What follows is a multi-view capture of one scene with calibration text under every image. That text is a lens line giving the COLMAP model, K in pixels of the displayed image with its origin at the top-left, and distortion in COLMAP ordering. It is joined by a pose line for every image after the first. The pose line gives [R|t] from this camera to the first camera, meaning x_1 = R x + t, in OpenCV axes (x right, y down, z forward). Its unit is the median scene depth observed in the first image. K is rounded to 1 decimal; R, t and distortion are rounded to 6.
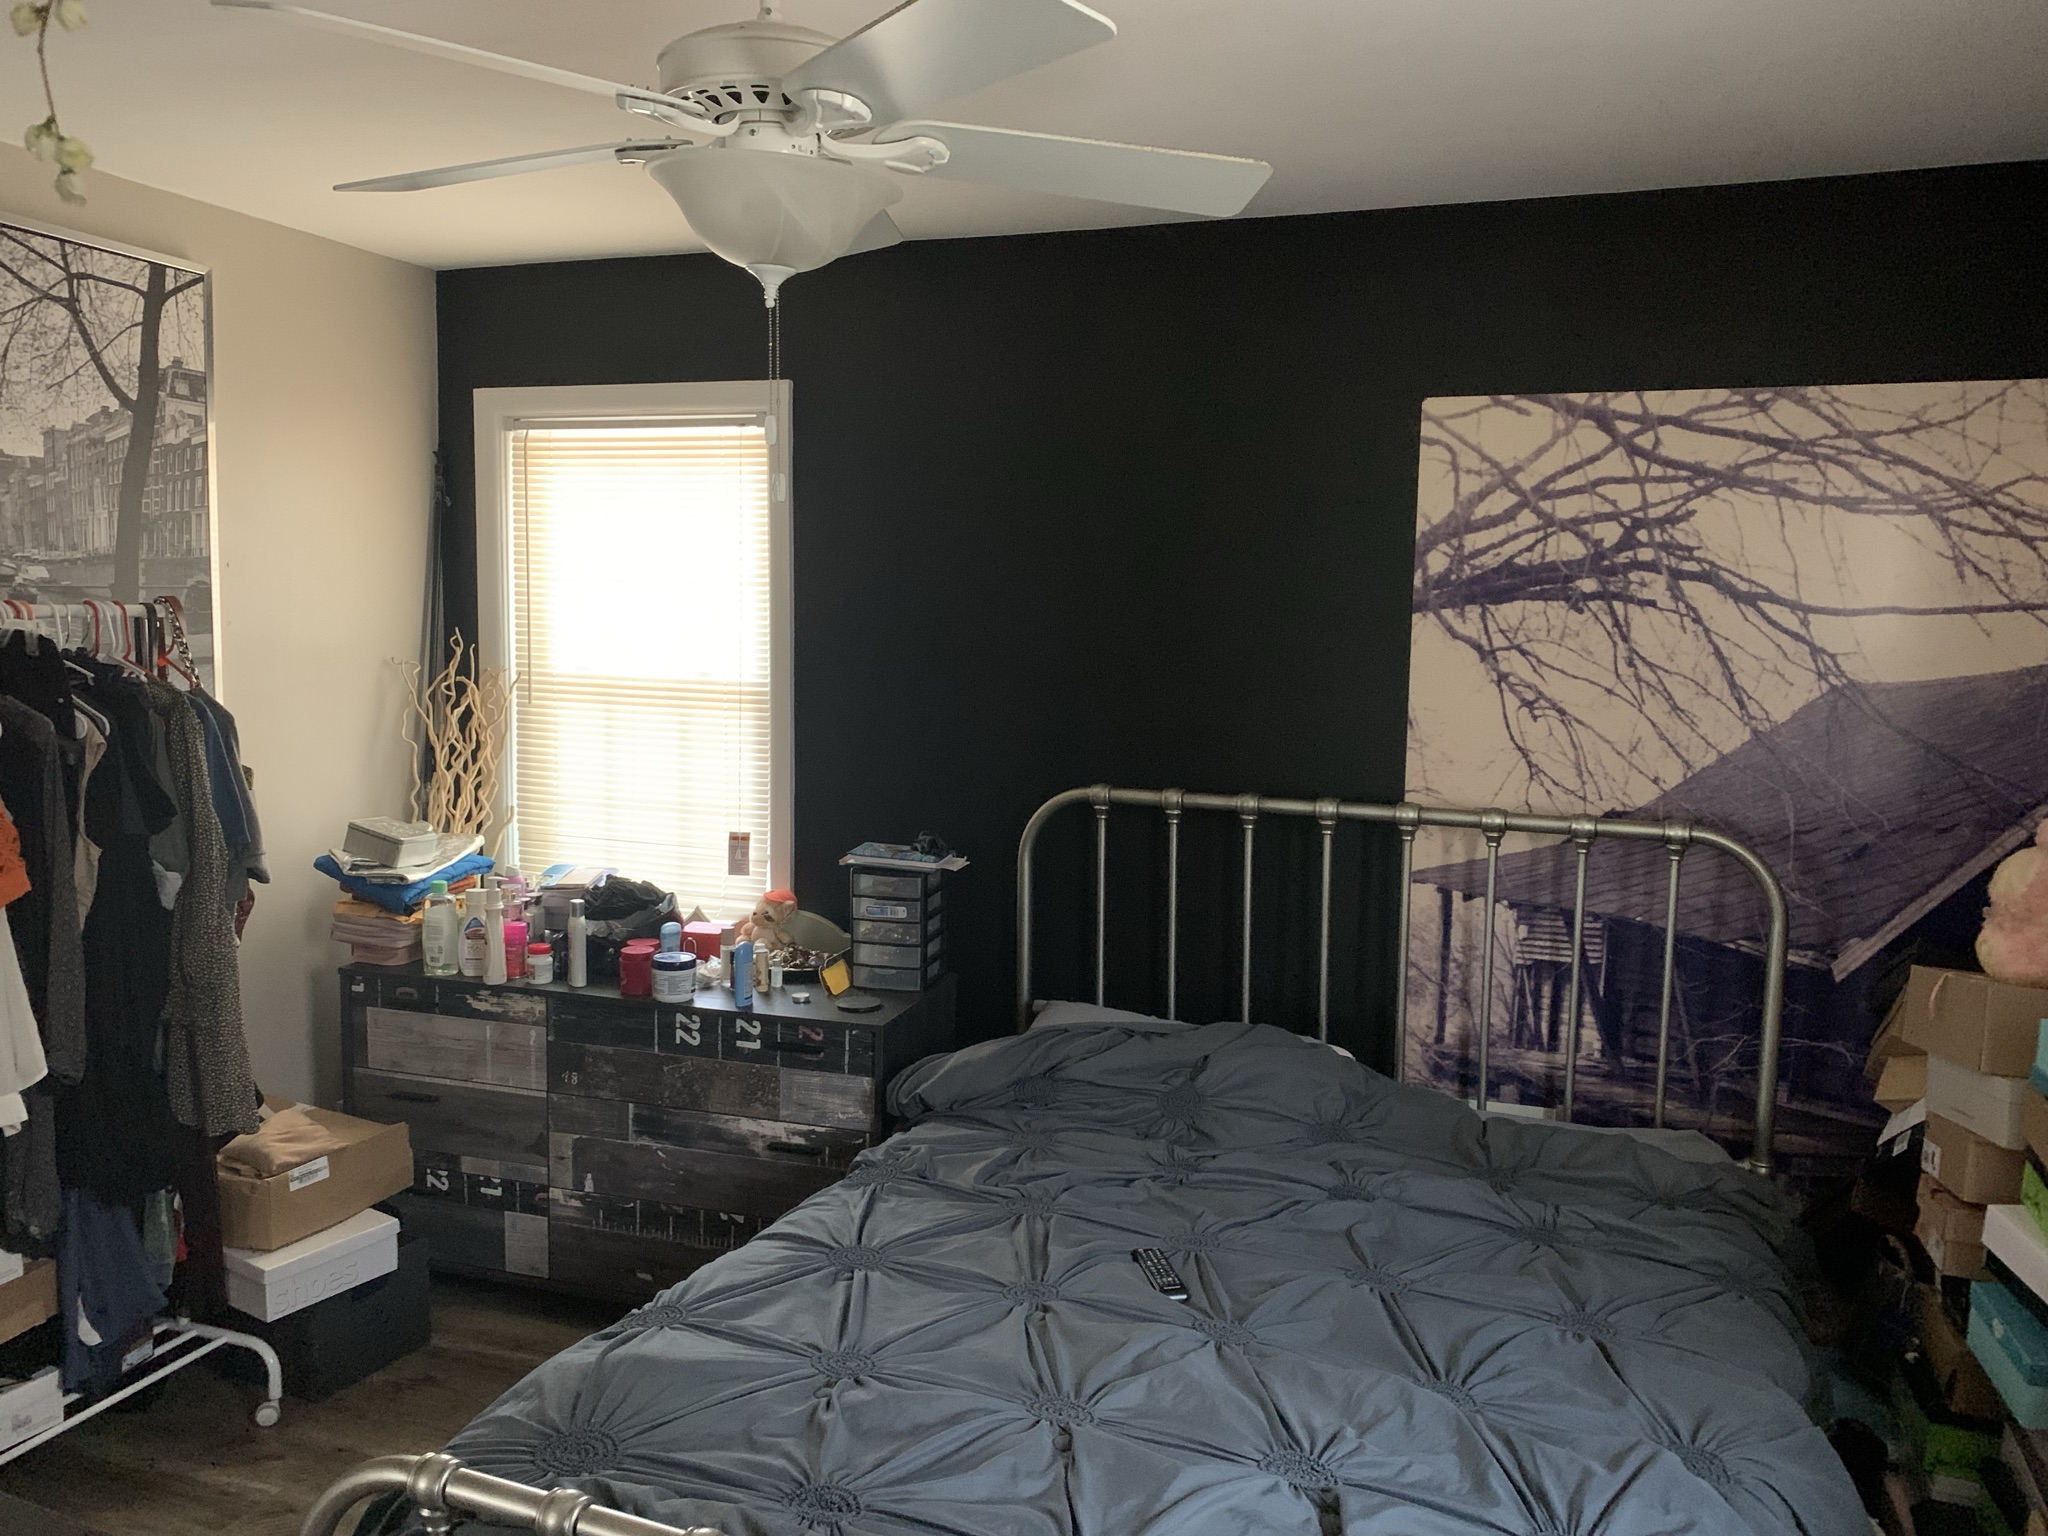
lens RADIAL K [[1582.9, 0, 1014.6], [0, 1582.9, 756.7], [0, 0, 1]] dist [0.057084, -0.069720]
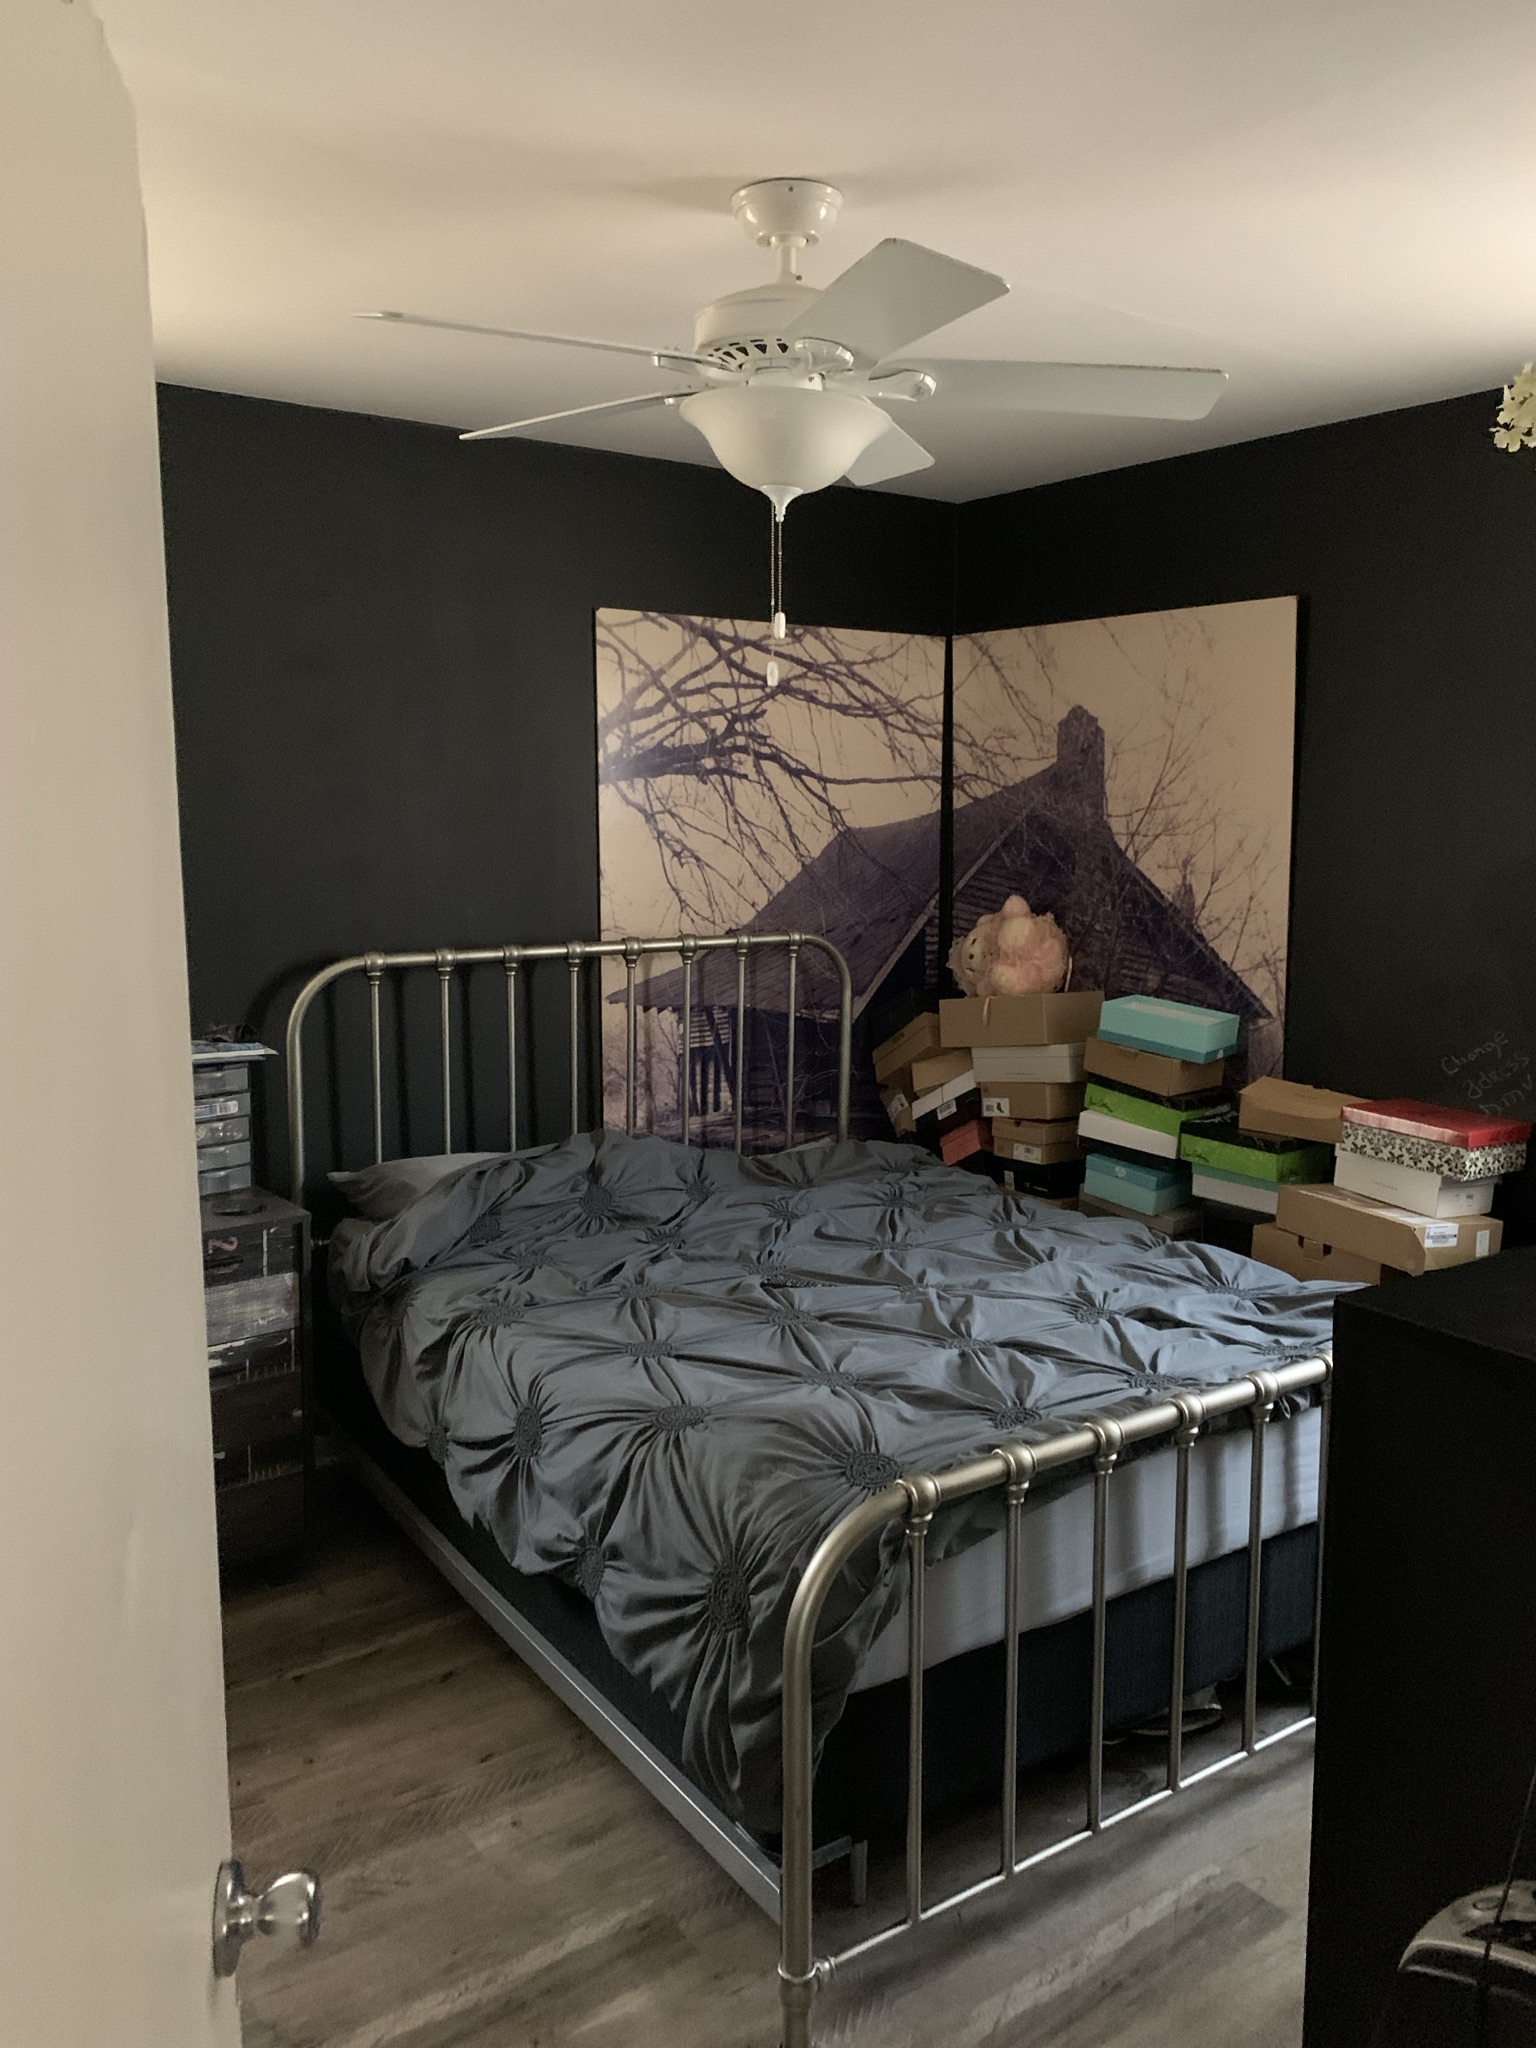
lens RADIAL K [[1582.9, 0, 764.1], [0, 1582.9, 1035.8], [0, 0, 1]] dist [0.057084, -0.069720]
pose [[0.538573, -0.140614, 0.830763, -0.763475], [0.088382, 0.989965, 0.110264, -0.023520], [-0.837930, 0.014039, 0.545596, 0.238162]]
